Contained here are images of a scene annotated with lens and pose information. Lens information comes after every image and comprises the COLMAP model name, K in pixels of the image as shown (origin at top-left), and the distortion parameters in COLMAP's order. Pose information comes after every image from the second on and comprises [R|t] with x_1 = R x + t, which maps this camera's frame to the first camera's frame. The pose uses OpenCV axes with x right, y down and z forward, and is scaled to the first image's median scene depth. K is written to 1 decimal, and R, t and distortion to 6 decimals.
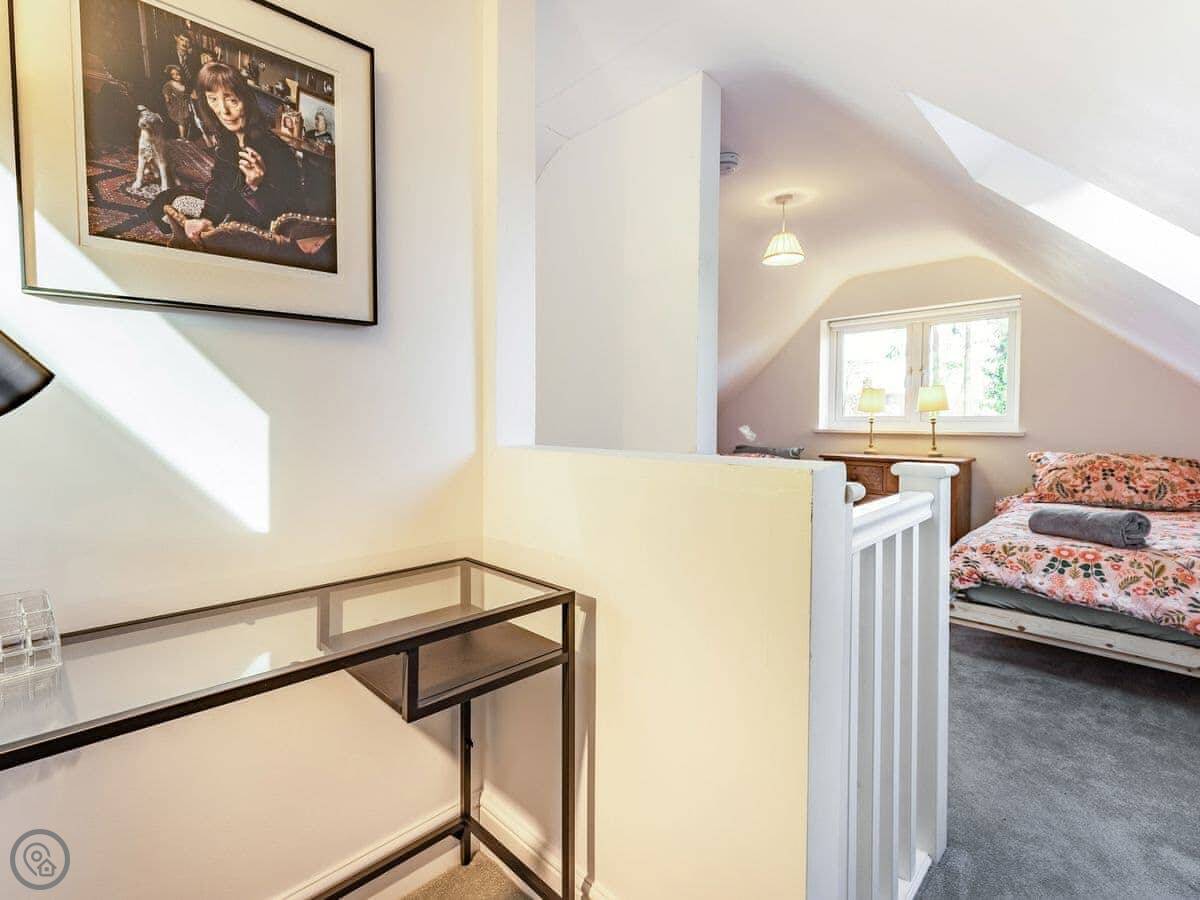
lens RADIAL K [[541.8, 0, 598.6], [0, 541.8, 412.7], [0, 0, 1]] dist [-0.000646, -0.000518]
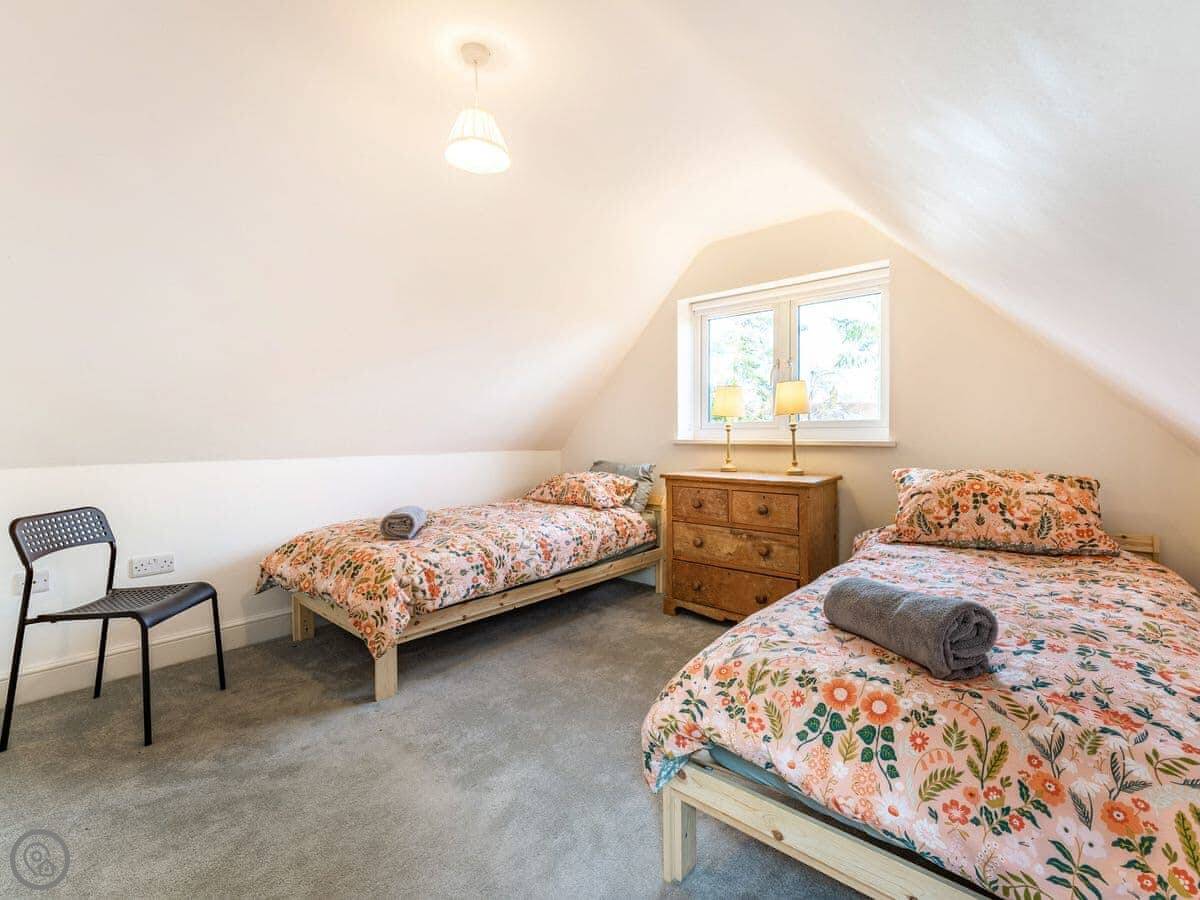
lens RADIAL K [[604.5, 0, 607.0], [0, 604.5, 419.4], [0, 0, 1]] dist [-0.002657, -0.000436]
pose [[0.988811, -0.007539, 0.148984, 0.367723], [0.008170, 0.999960, -0.003620, 0.007514], [-0.148950, 0.004796, 0.988833, 0.315318]]
